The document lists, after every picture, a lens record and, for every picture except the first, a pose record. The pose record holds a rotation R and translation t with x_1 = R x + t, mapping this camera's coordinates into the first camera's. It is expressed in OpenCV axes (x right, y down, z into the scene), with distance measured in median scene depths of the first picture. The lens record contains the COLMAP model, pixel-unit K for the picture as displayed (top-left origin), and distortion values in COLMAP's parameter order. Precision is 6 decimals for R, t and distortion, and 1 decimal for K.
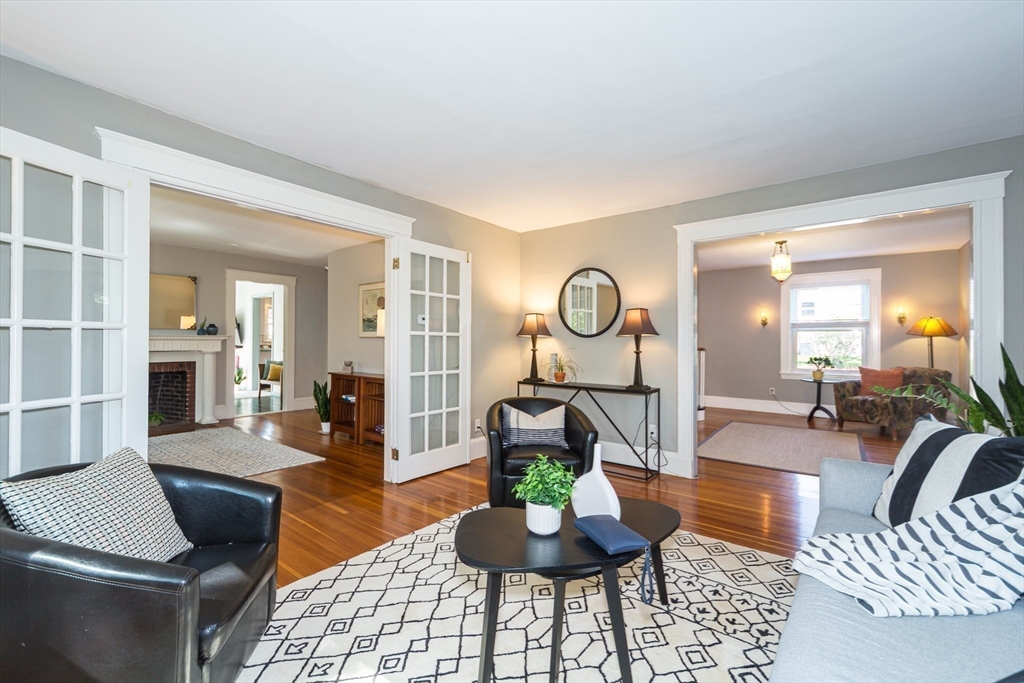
lens RADIAL K [[436.4, 0, 505.4], [0, 436.4, 338.3], [0, 0, 1]] dist [0.017390, 0.000038]
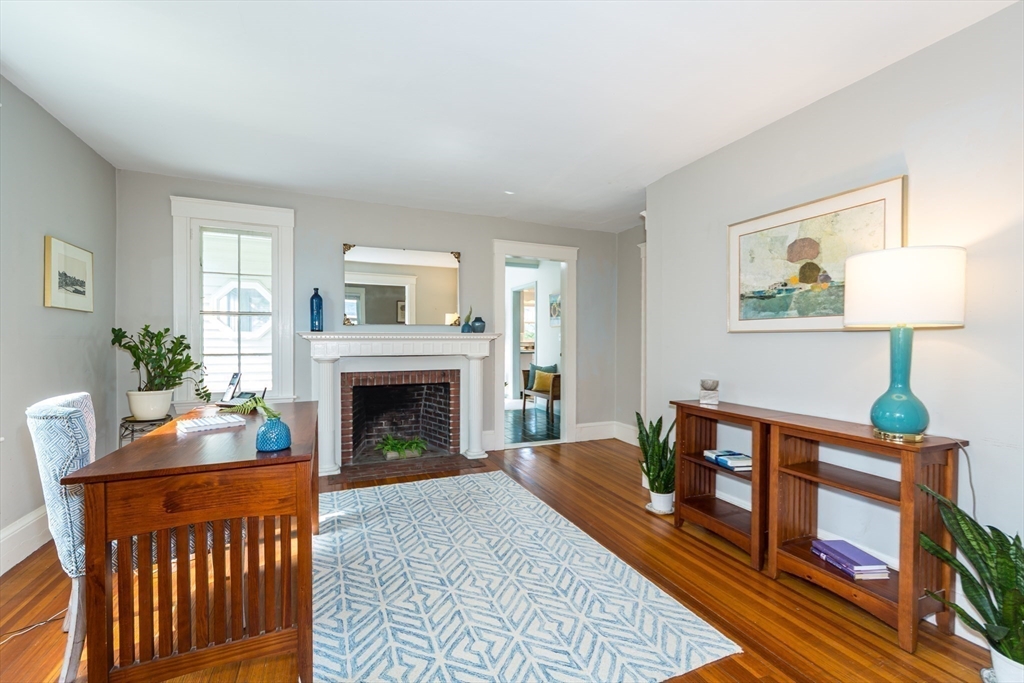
lens RADIAL K [[436.4, 0, 511.0], [0, 436.4, 346.1], [0, 0, 1]] dist [0.017390, 0.000038]
pose [[0.880534, 0.001727, -0.473979, -0.290581], [0.005718, 0.999882, 0.014266, 0.004401], [0.473948, -0.015272, 0.880421, 0.409947]]
